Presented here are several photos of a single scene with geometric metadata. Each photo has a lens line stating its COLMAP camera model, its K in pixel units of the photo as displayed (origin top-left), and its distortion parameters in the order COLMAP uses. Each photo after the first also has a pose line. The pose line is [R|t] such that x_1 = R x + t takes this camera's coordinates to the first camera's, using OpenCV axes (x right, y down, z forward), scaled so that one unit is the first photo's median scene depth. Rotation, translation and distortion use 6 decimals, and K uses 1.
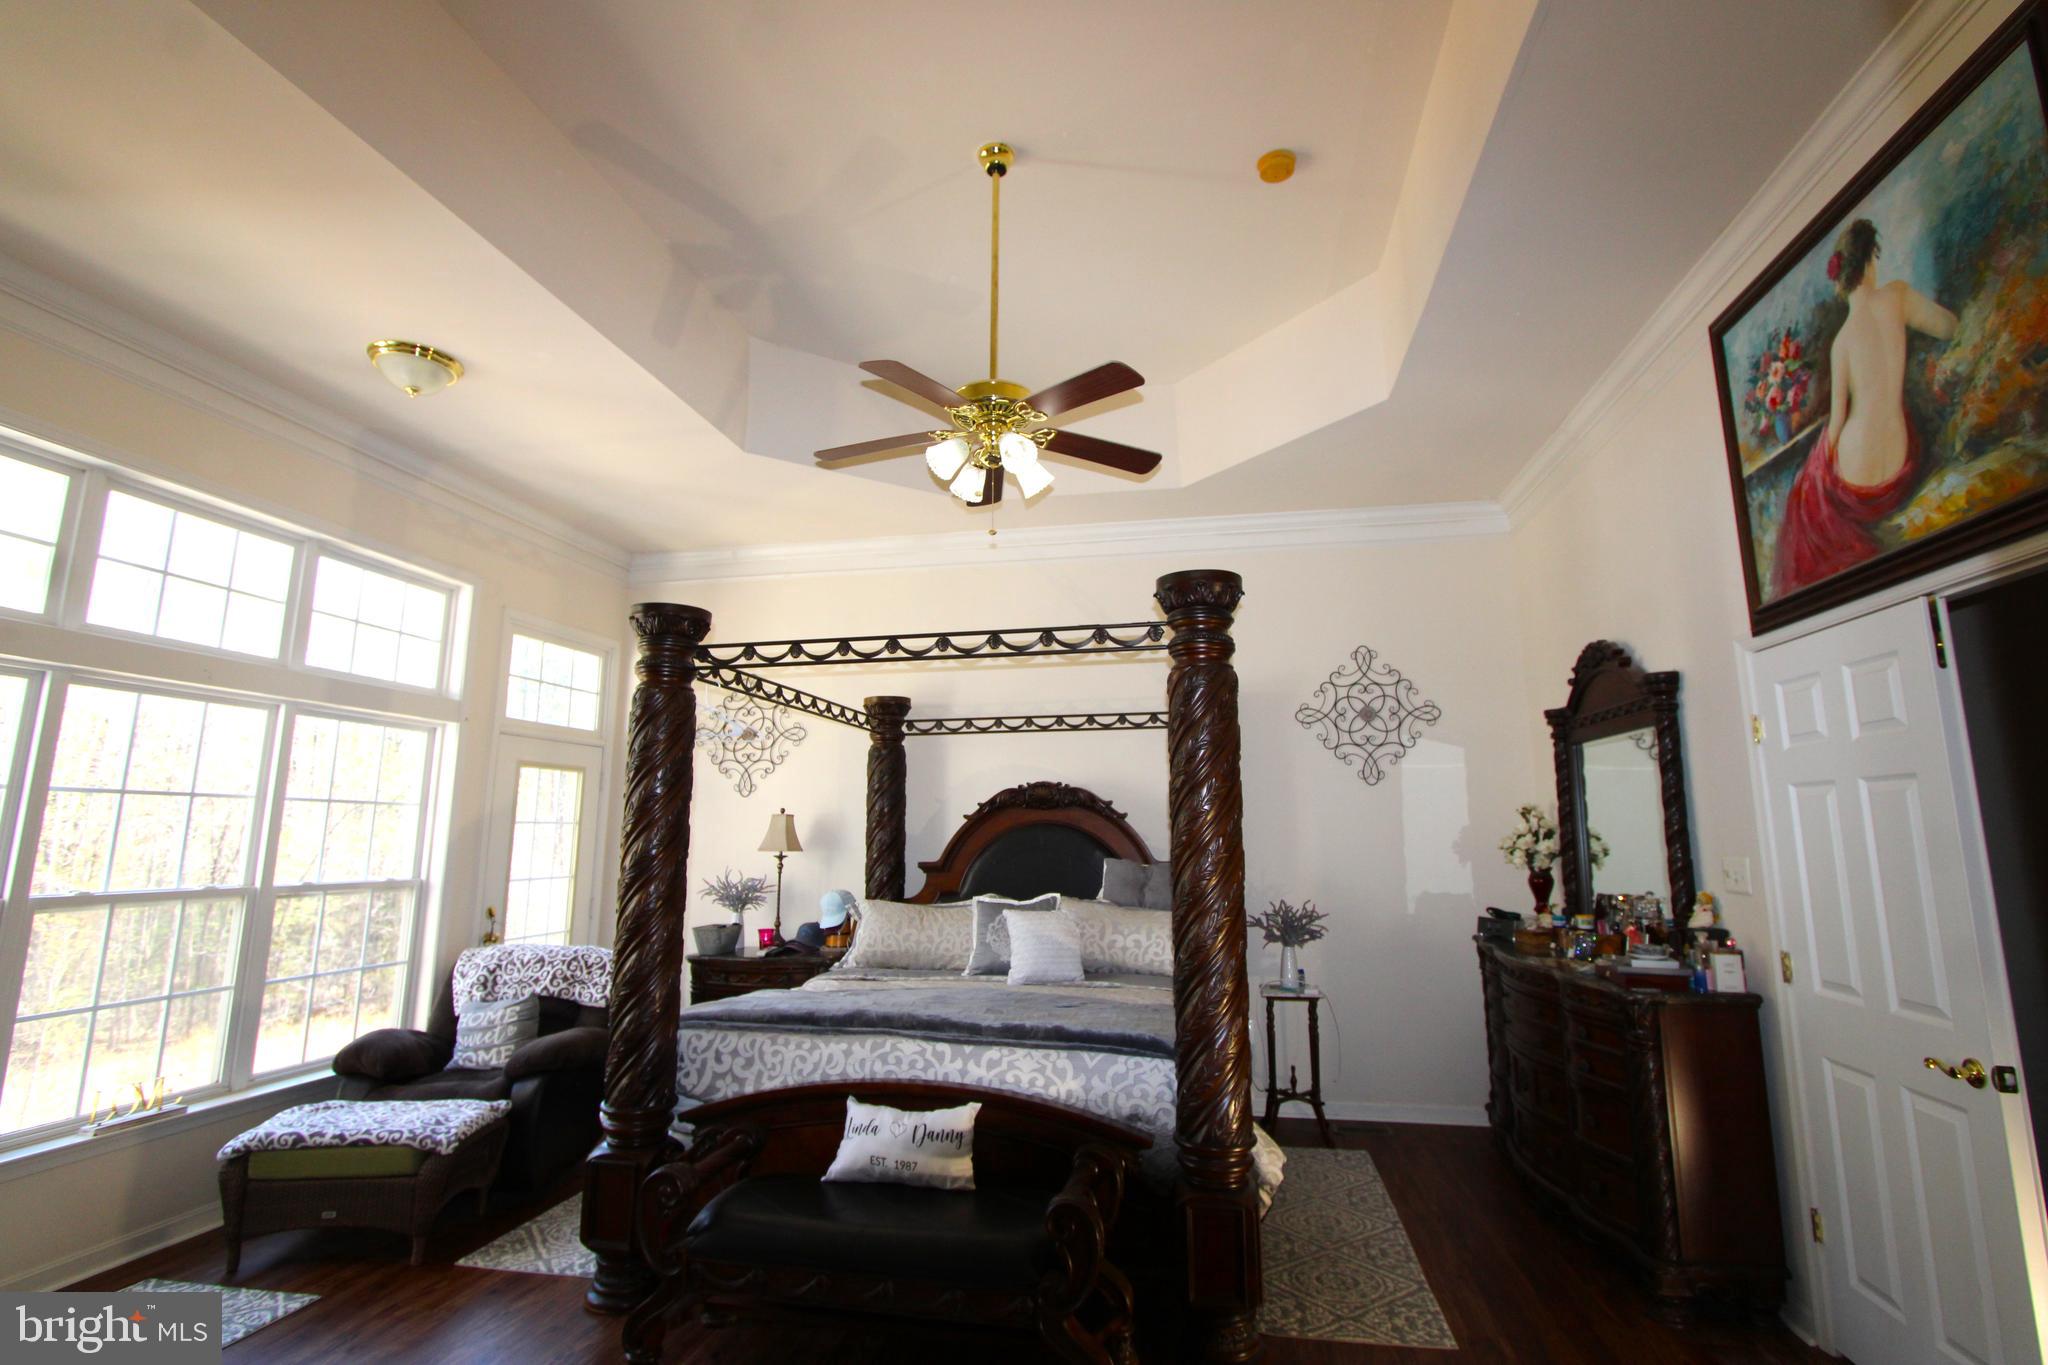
lens RADIAL K [[931.0, 0, 1037.6], [0, 931.0, 664.2], [0, 0, 1]] dist [-0.039047, 0.010786]
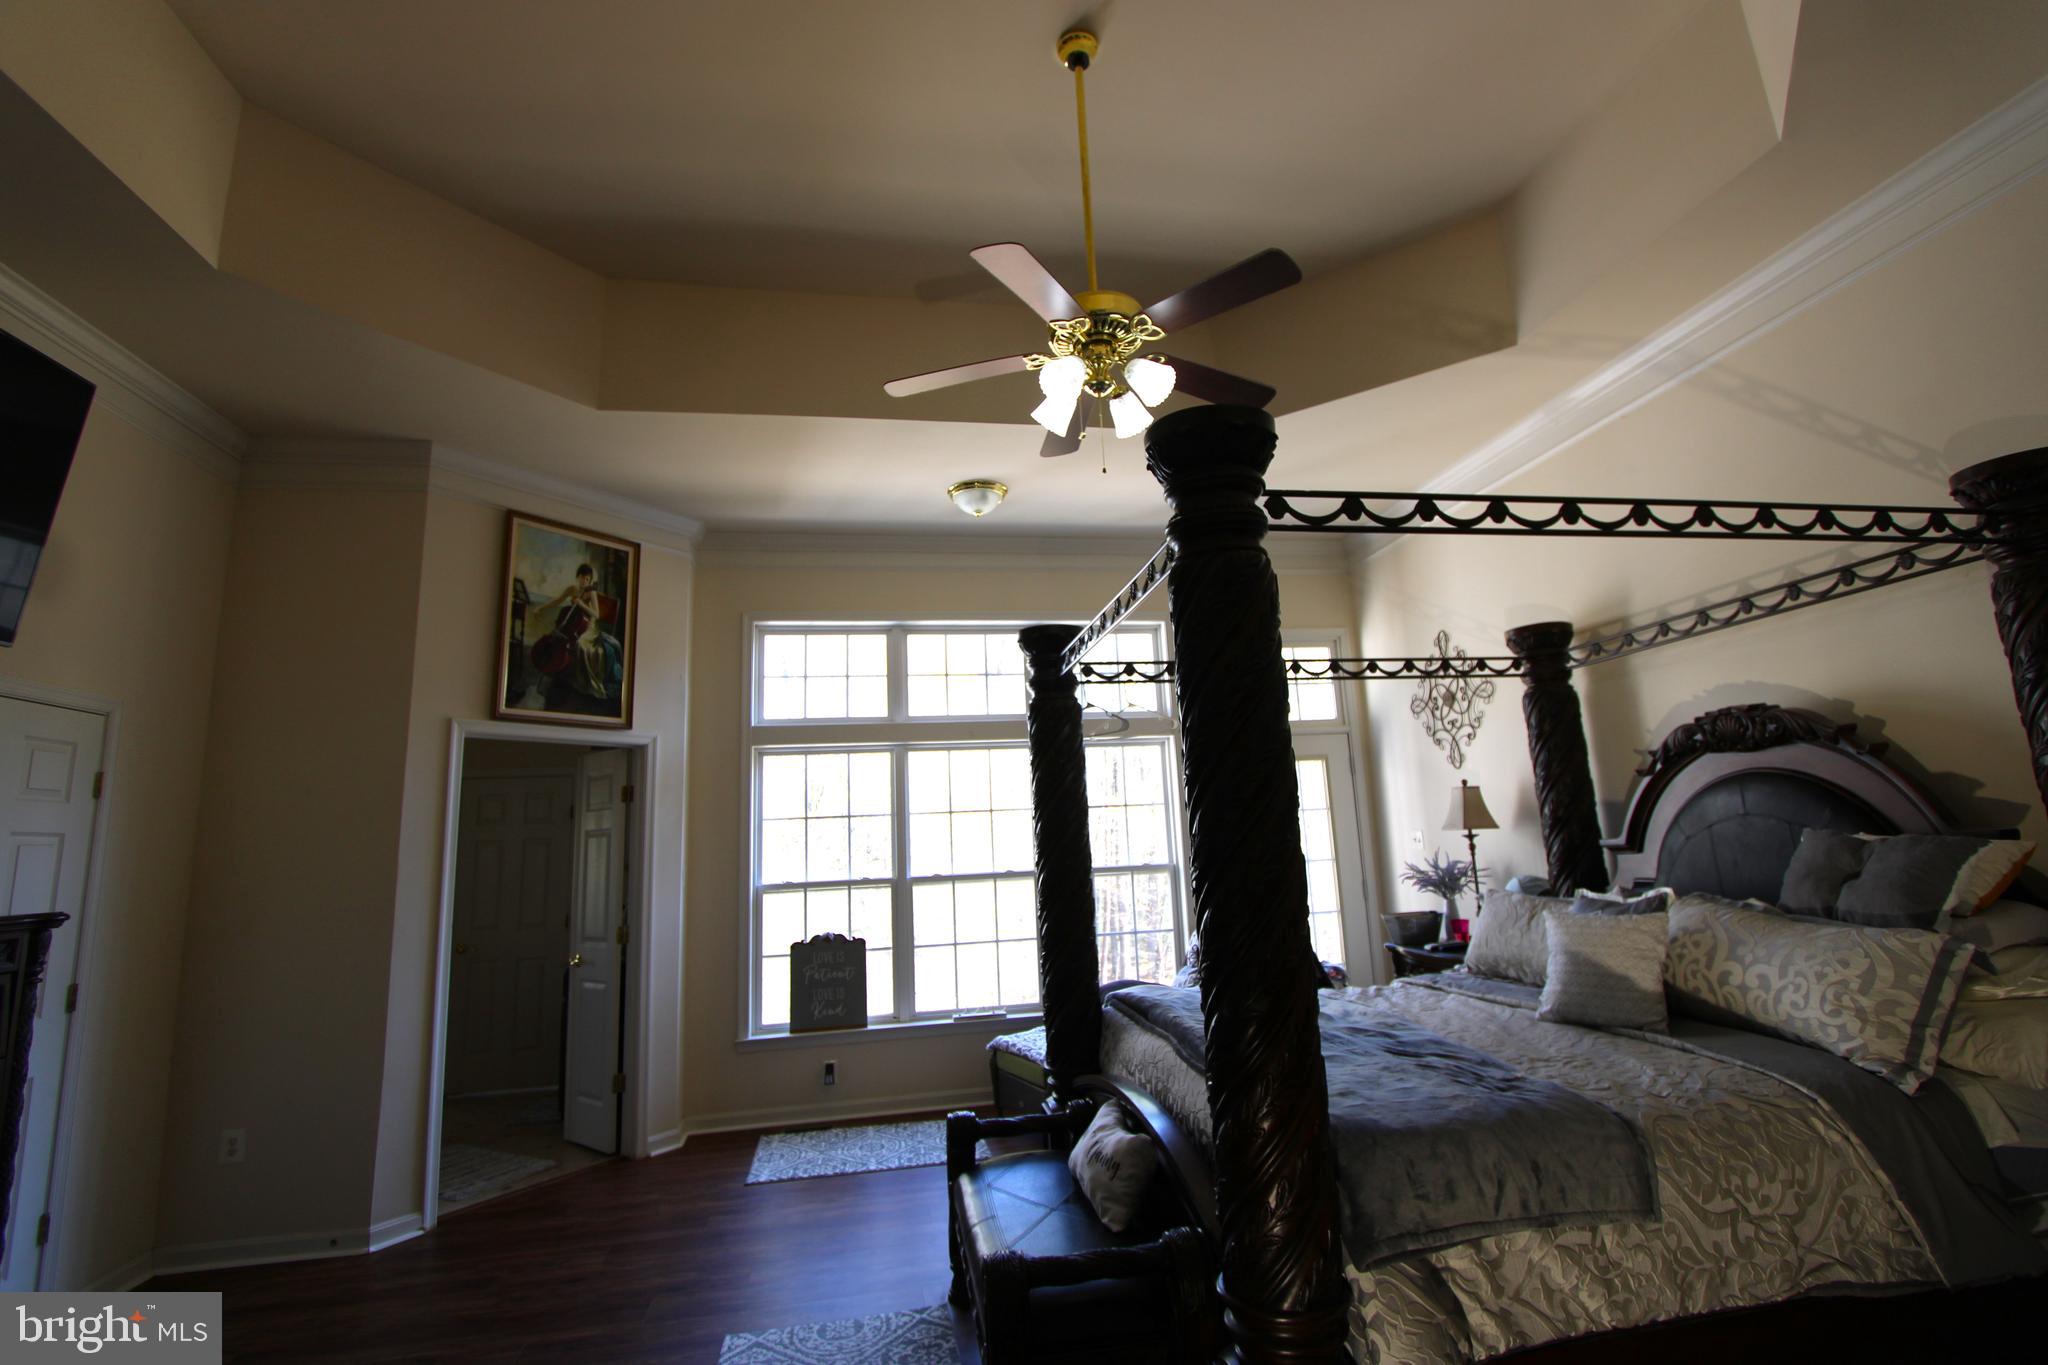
lens RADIAL K [[931.0, 0, 1037.6], [0, 931.0, 664.2], [0, 0, 1]] dist [-0.039047, 0.010786]
pose [[0.368117, -0.185962, -0.910993, 0.481092], [0.211088, 0.970925, -0.112900, 0.082653], [0.905501, -0.150739, 0.396668, 0.408260]]
